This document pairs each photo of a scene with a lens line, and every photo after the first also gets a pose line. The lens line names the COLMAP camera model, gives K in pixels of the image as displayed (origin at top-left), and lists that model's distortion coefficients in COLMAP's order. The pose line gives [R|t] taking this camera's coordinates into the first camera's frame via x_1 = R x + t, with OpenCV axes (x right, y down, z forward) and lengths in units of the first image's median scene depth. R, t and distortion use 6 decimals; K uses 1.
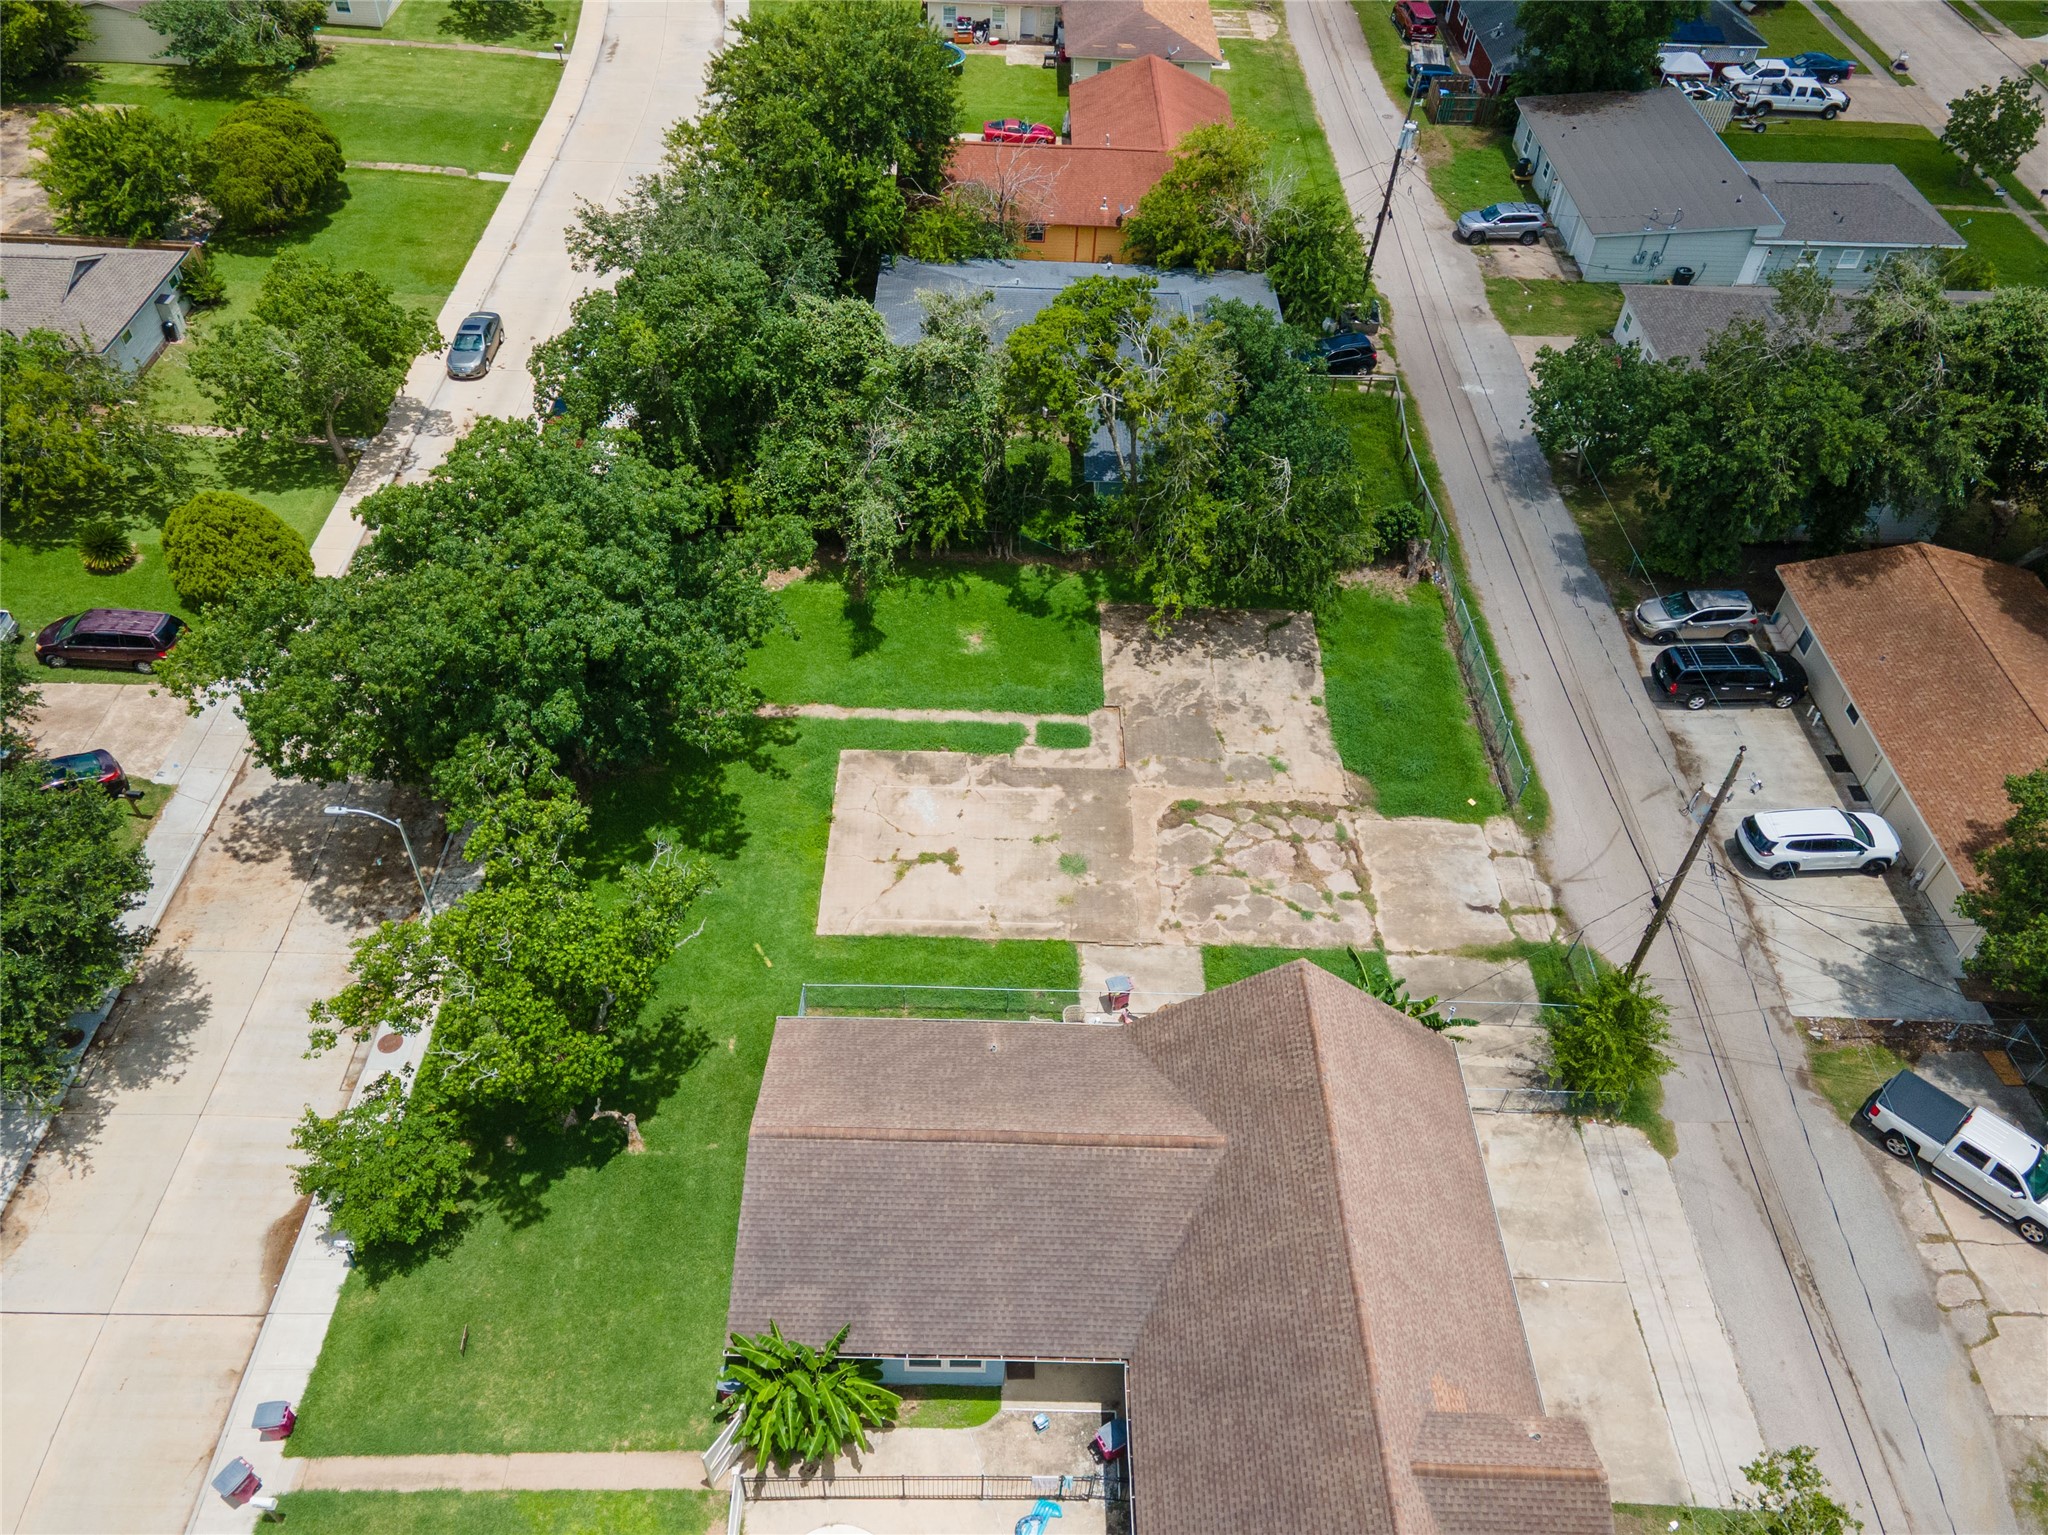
lens RADIAL K [[1503.2, 0, 1019.5], [0, 1503.2, 773.2], [0, 0, 1]] dist [0.042689, 0.012658]
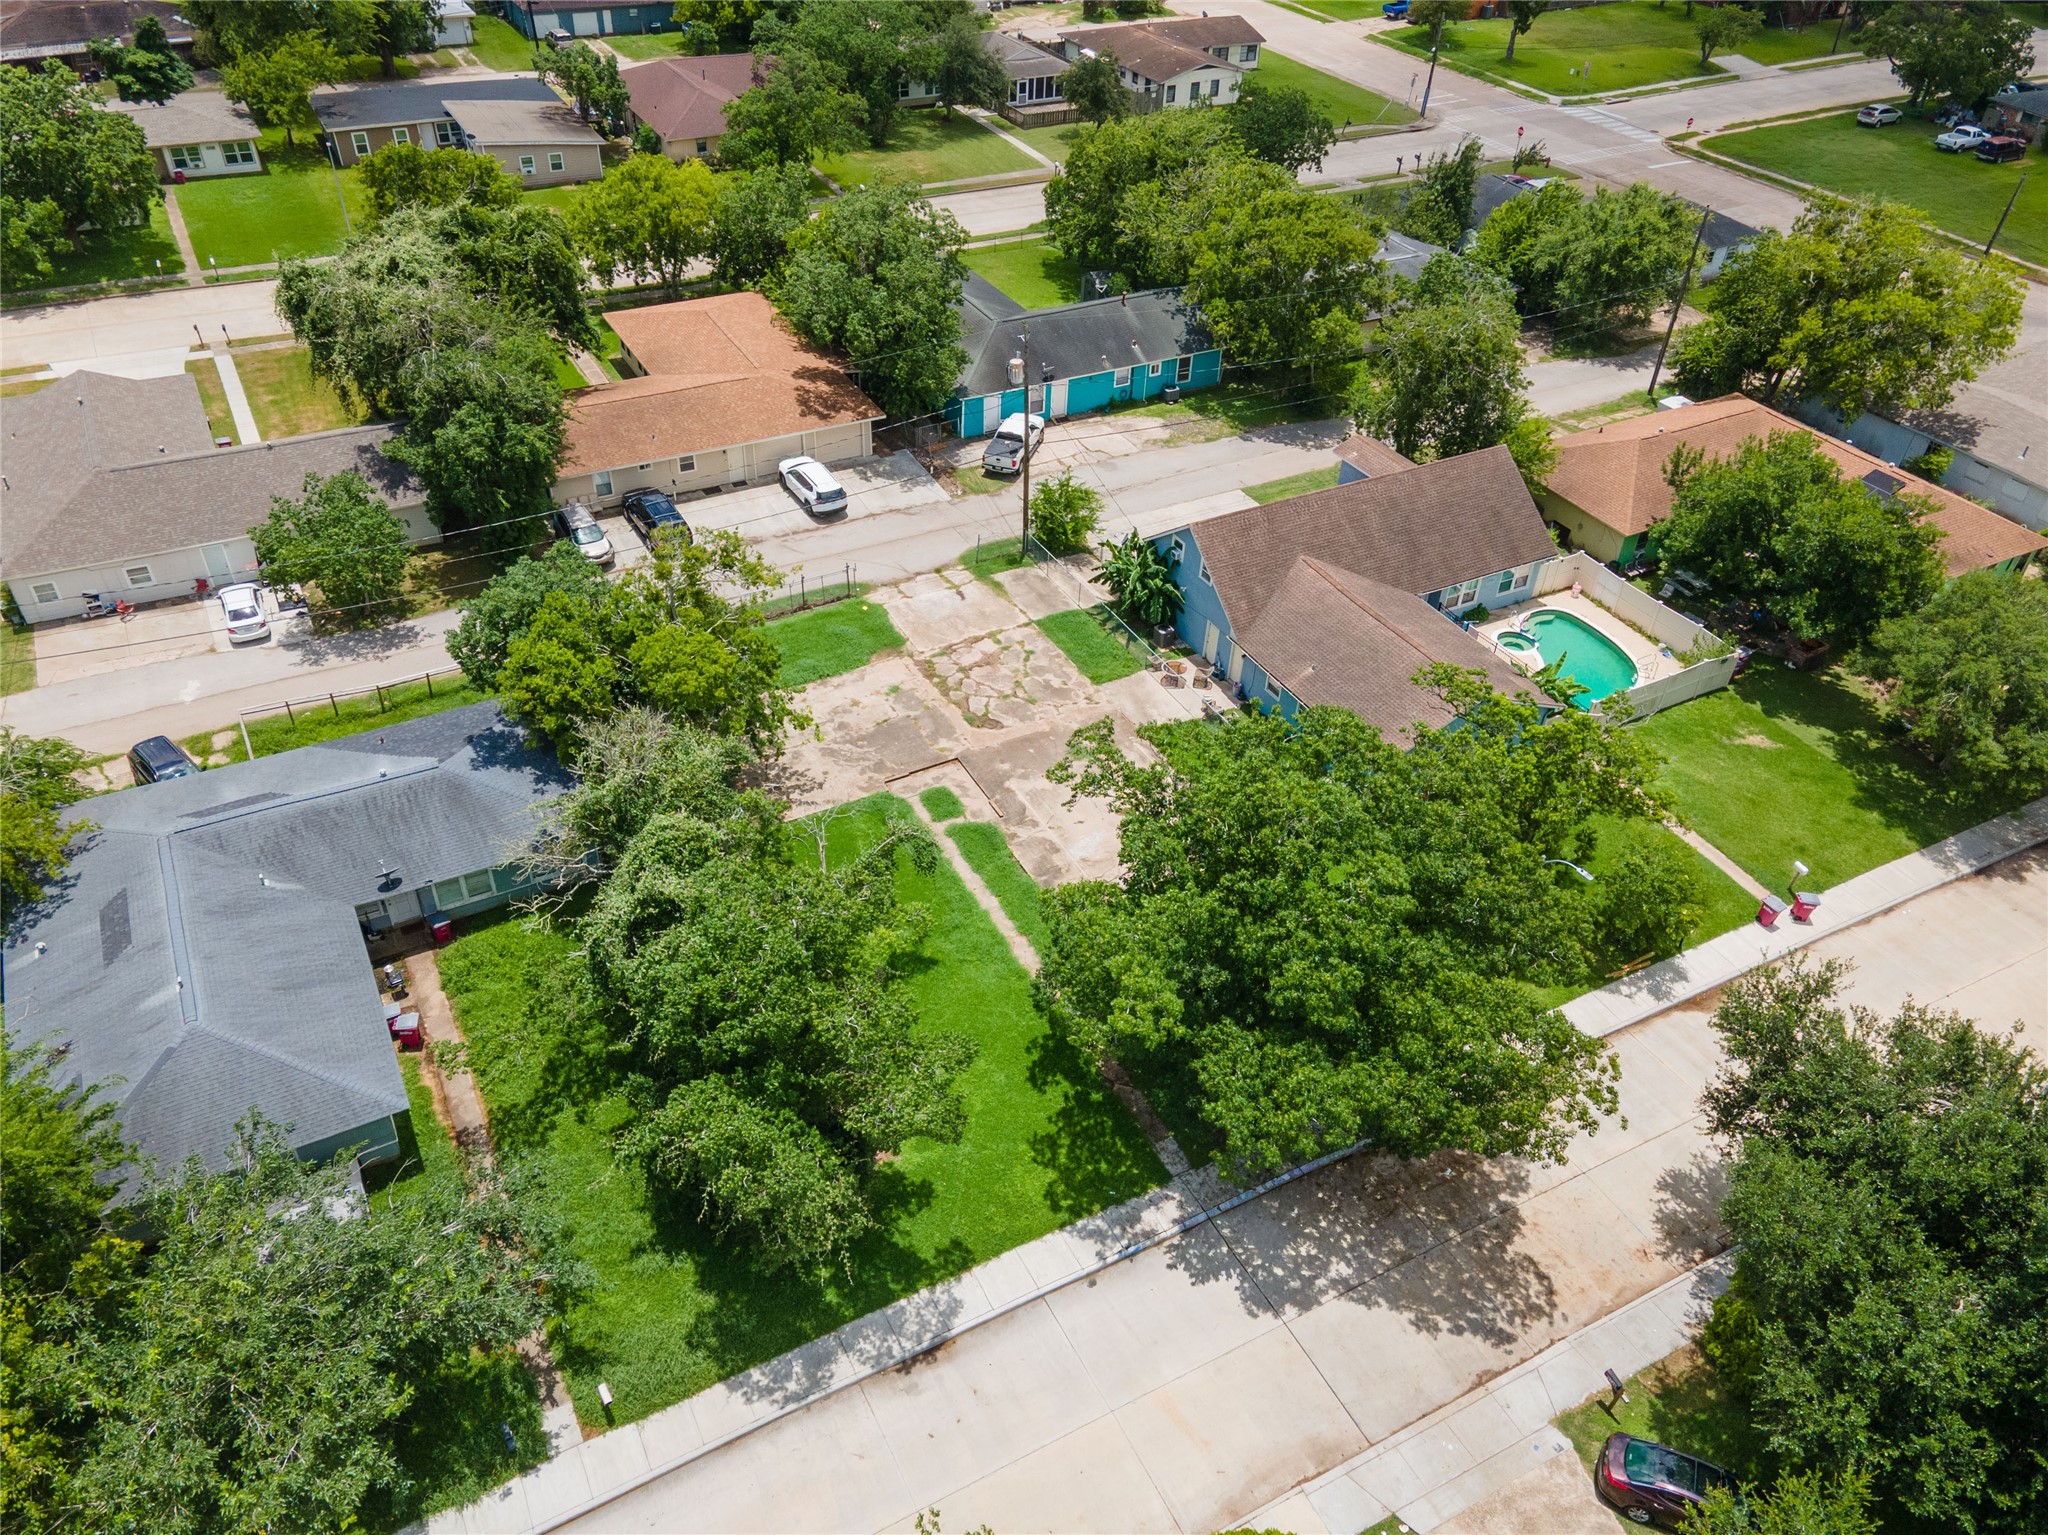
lens RADIAL K [[1503.2, 0, 1020.7], [0, 1503.2, 759.2], [0, 0, 1]] dist [0.042689, 0.012658]
pose [[-0.474577, -0.587741, 0.655239, -0.757980], [0.582951, 0.347882, 0.734266, -0.877436], [-0.659504, 0.730438, 0.177528, 0.809285]]
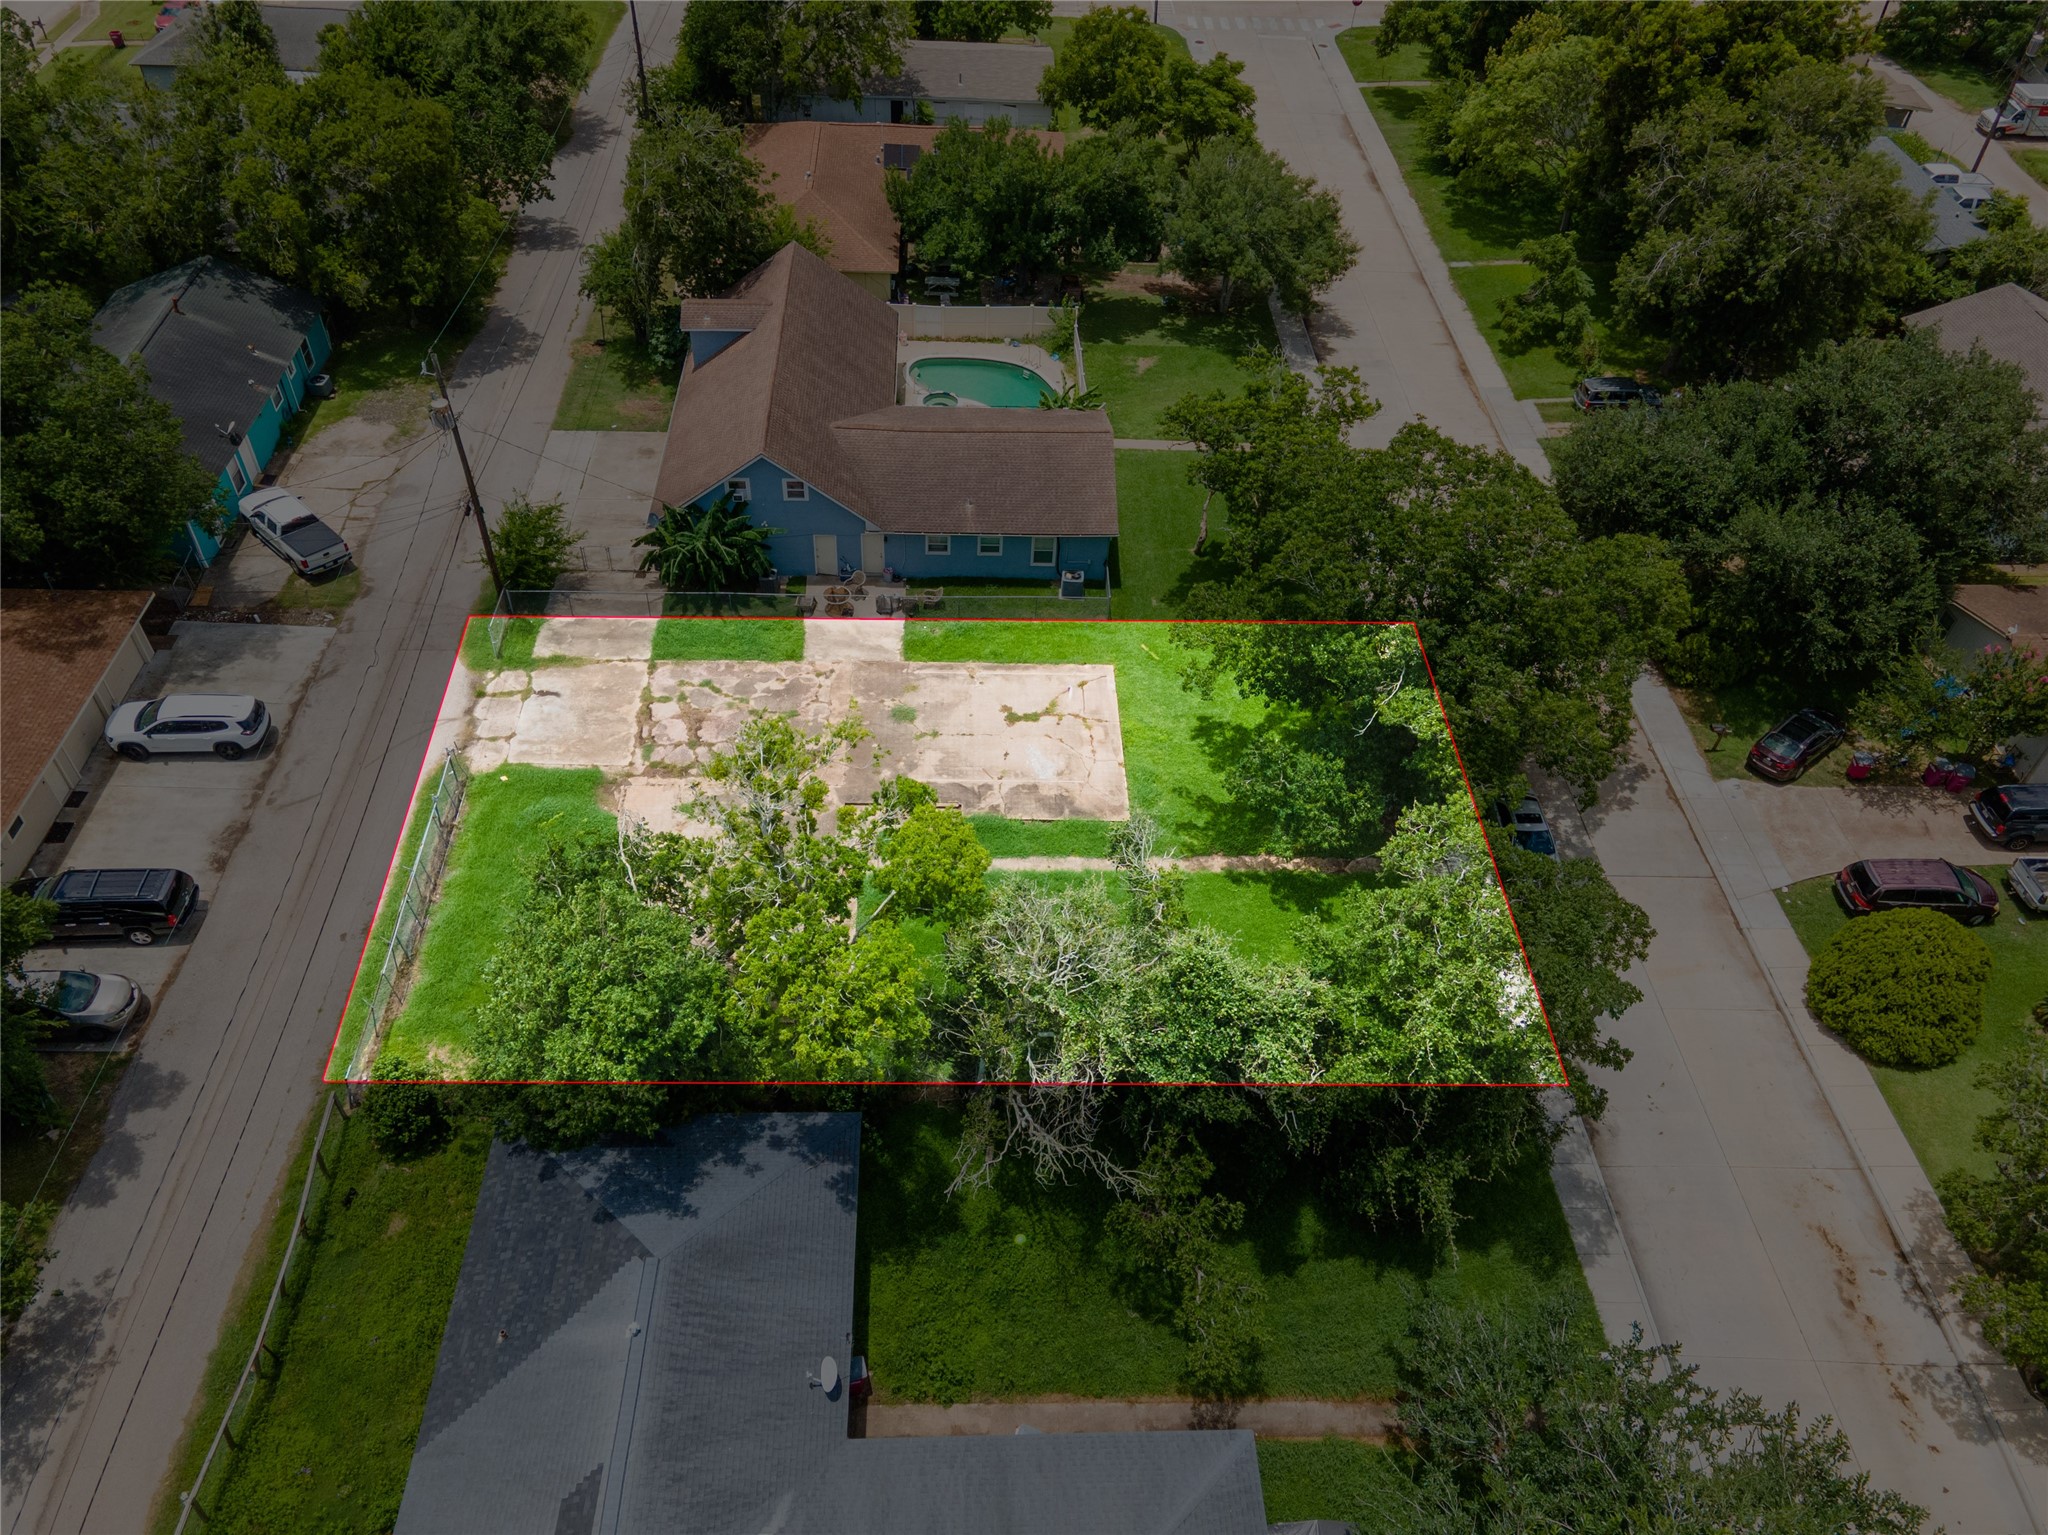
lens RADIAL K [[1503.2, 0, 1016.6], [0, 1503.2, 769.6], [0, 0, 1]] dist [0.042689, 0.012658]
pose [[-0.996096, -0.031812, -0.082347, 0.042580], [-0.082702, 0.010003, 0.996524, -1.071619], [-0.030878, 0.999444, -0.012595, 1.047437]]
